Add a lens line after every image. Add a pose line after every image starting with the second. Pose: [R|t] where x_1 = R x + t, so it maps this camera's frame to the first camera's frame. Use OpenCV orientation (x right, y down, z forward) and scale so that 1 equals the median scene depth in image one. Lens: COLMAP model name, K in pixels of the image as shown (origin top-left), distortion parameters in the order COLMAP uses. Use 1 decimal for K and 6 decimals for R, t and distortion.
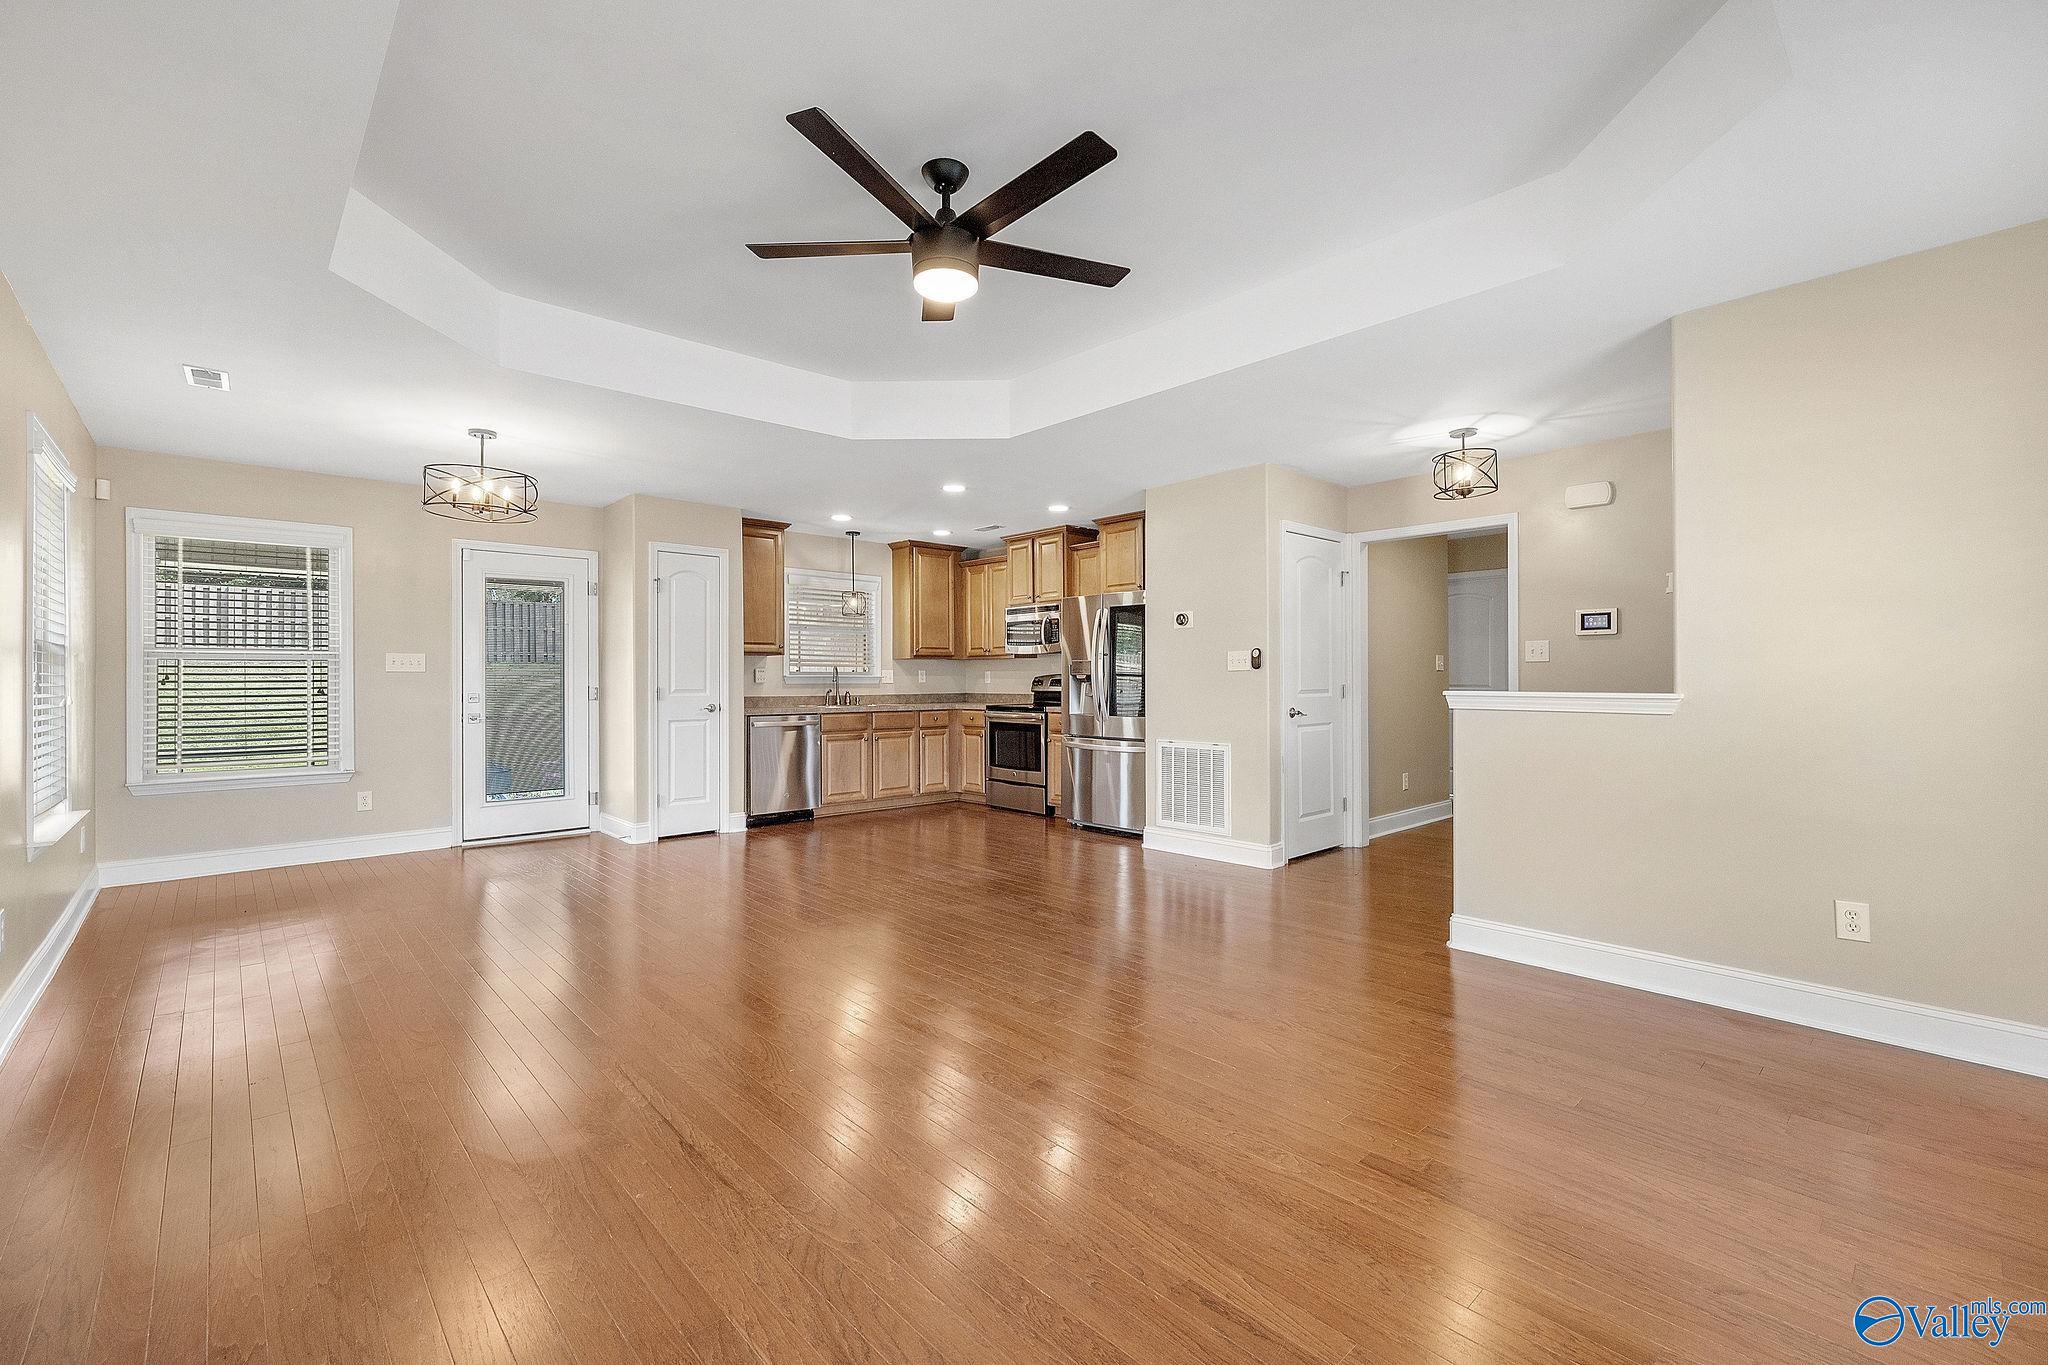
lens RADIAL K [[869.3, 0, 1017.5], [0, 869.3, 676.9], [0, 0, 1]] dist [0.000065, -0.000004]
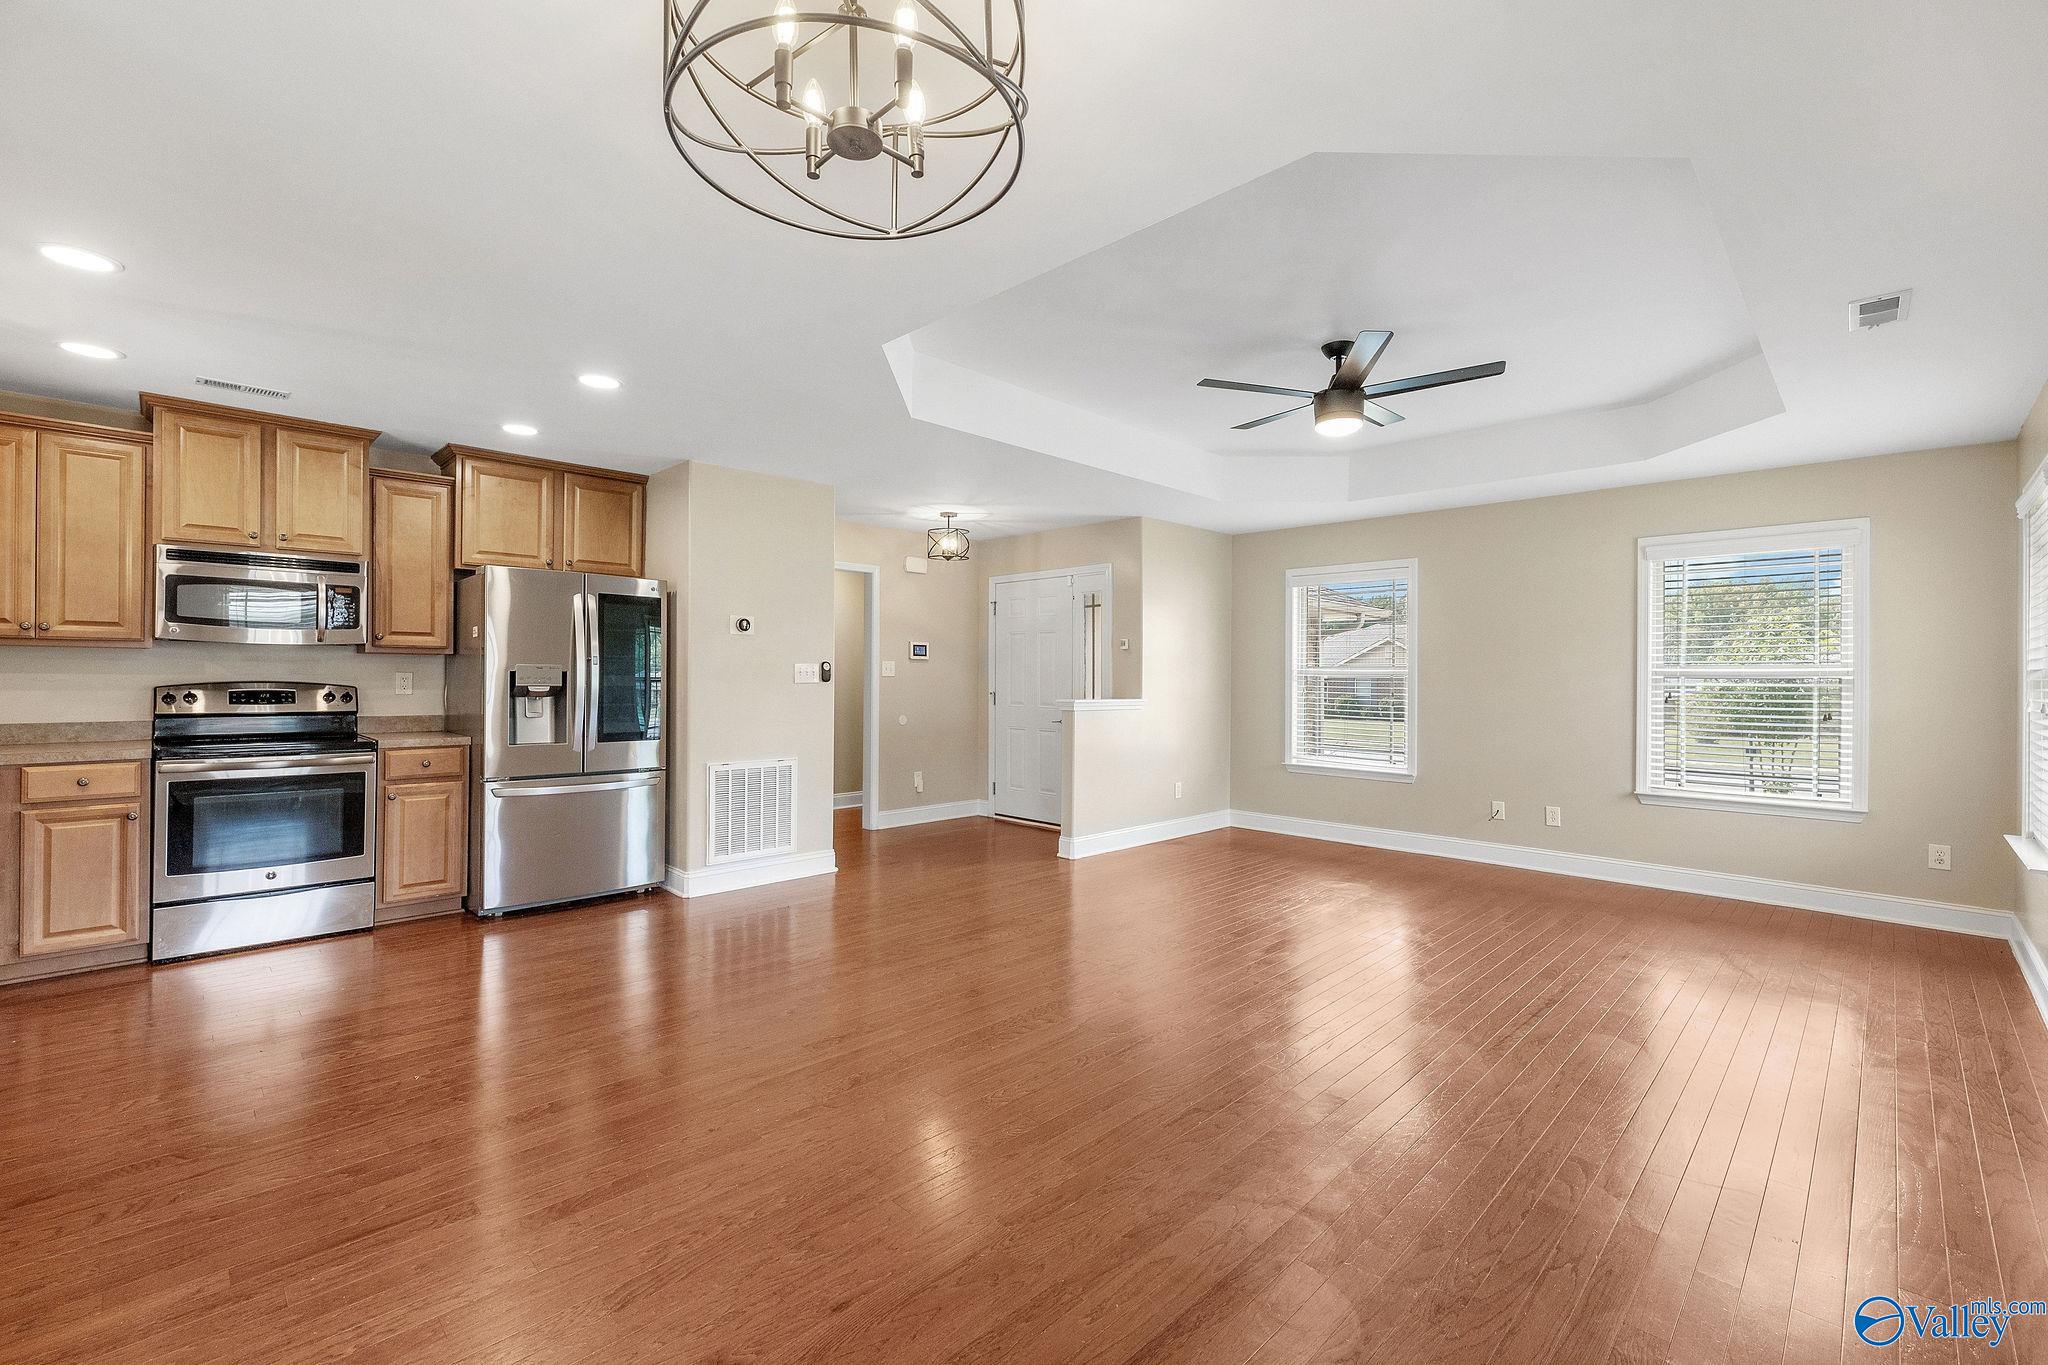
lens RADIAL K [[869.3, 0, 1017.5], [0, 869.3, 676.9], [0, 0, 1]] dist [0.000065, -0.000004]
pose [[-0.044804, 0.000731, 0.998996, -0.542539], [-0.011767, 0.999930, -0.001259, -0.011455], [-0.998927, -0.011811, -0.044792, 0.575998]]
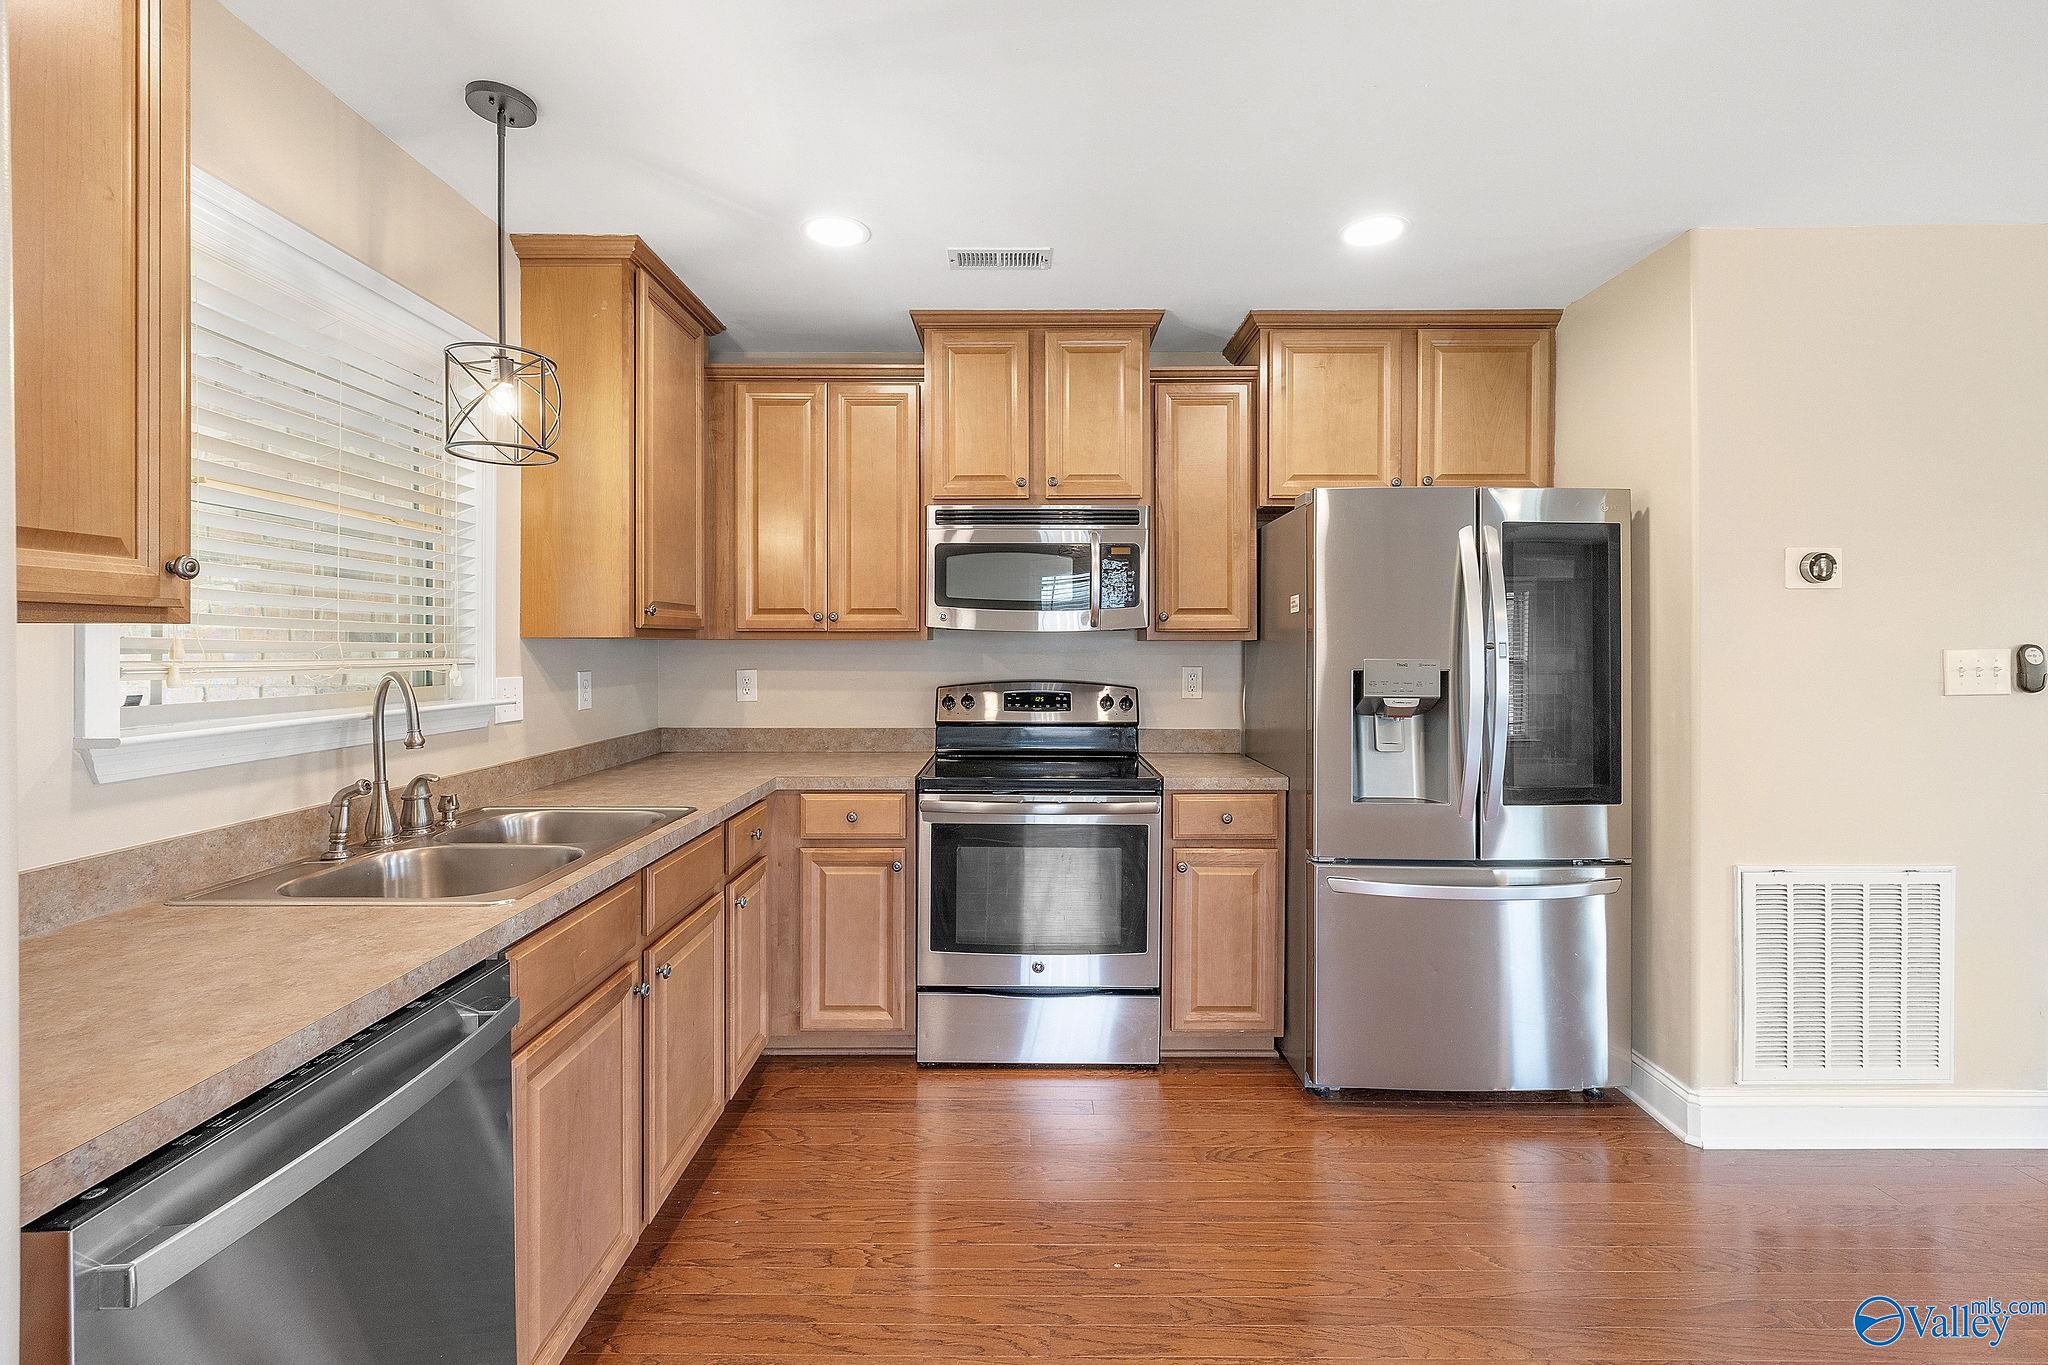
lens RADIAL K [[876.5, 0, 1022.2], [0, 876.5, 647.8], [0, 0, 1]] dist [0.000308, 0.000006]
pose [[0.674699, 0.001206, 0.738092, -0.275559], [-0.004789, 0.999985, 0.002744, -0.020983], [-0.738077, -0.005386, 0.674695, 0.758092]]
